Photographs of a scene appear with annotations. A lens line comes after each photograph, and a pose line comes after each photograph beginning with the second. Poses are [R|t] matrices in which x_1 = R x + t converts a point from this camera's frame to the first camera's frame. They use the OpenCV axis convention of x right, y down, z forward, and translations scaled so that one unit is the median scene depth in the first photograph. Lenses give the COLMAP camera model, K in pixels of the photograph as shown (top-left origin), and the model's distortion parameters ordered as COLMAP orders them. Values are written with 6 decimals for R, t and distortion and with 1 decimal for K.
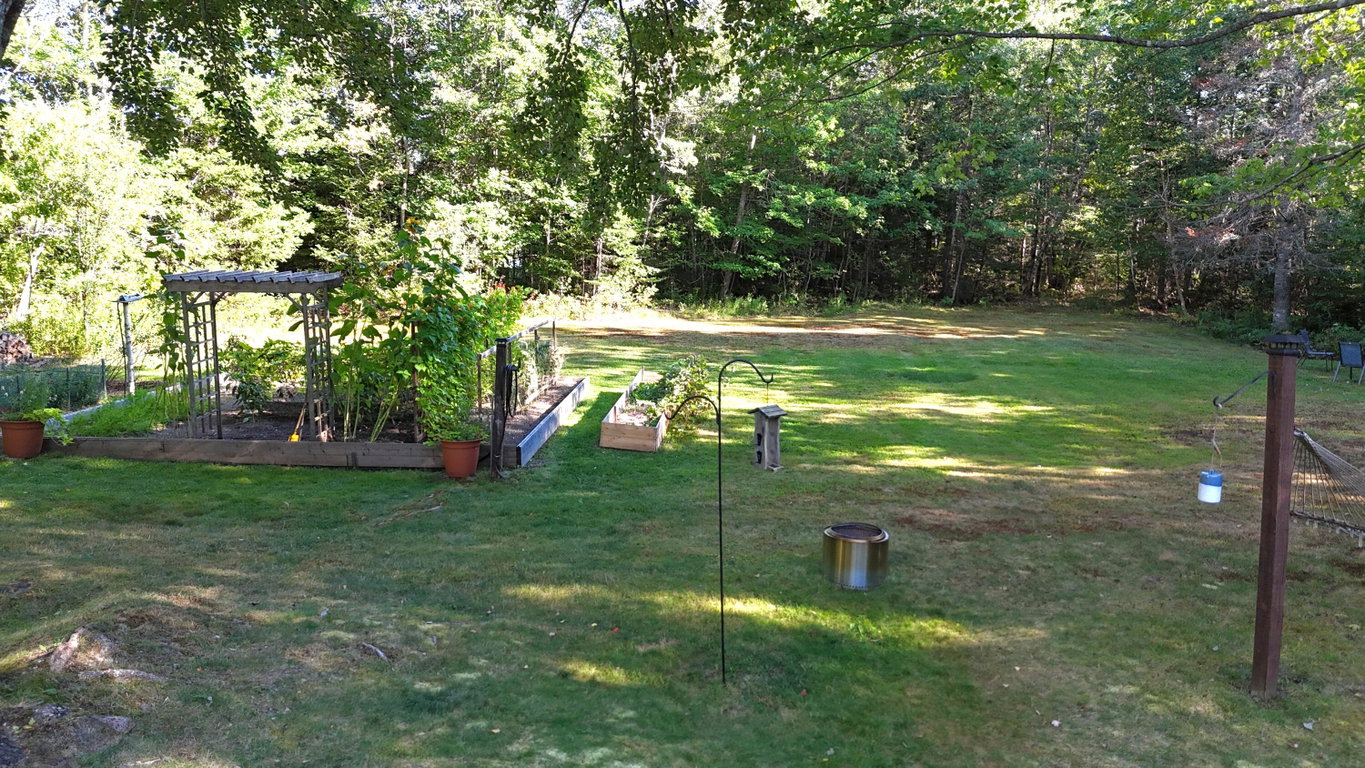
lens RADIAL K [[1027.5, 0, 677.4], [0, 1027.5, 382.4], [0, 0, 1]] dist [0.086063, -0.063026]
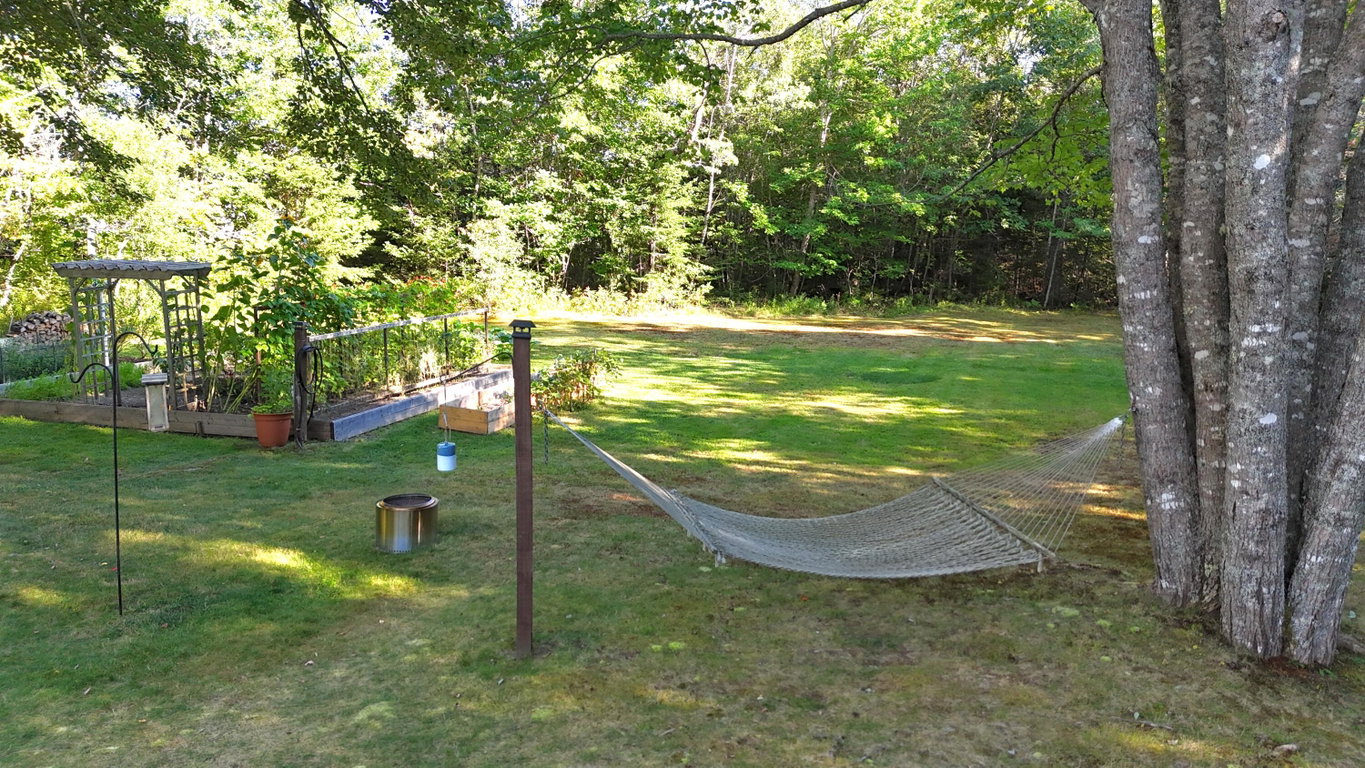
lens RADIAL K [[1027.5, 0, 659.0], [0, 1027.5, 393.4], [0, 0, 1]] dist [0.086063, -0.063026]
pose [[0.976801, 0.034411, -0.211365, 0.185076], [-0.032093, 0.999381, 0.014391, 0.002126], [0.211729, -0.007273, 0.977301, -0.005996]]
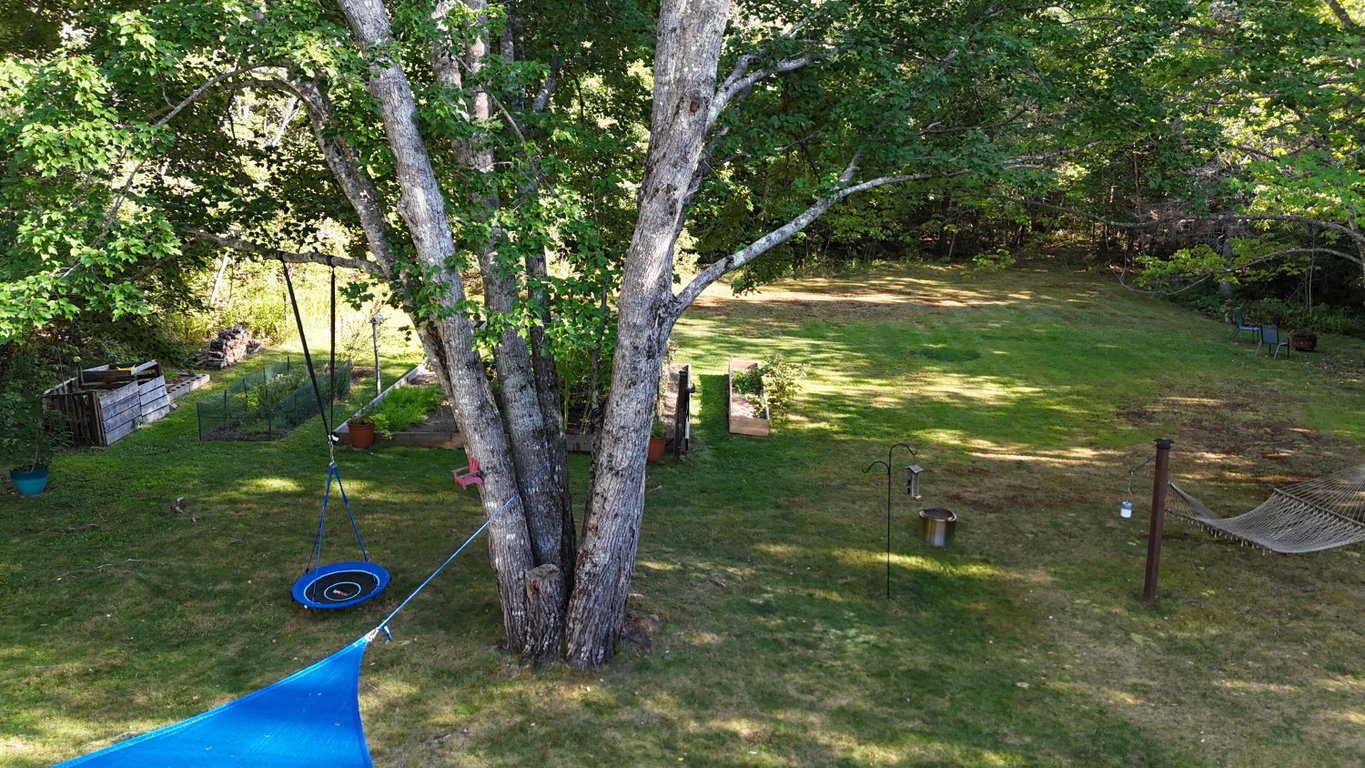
lens RADIAL K [[1027.5, 0, 680.4], [0, 1027.5, 379.9], [0, 0, 1]] dist [0.086063, -0.063026]
pose [[0.999674, 0.000495, 0.025540, -0.088878], [-0.002782, 0.995976, 0.089575, -0.068557], [-0.025393, -0.089617, 0.995653, -0.209146]]
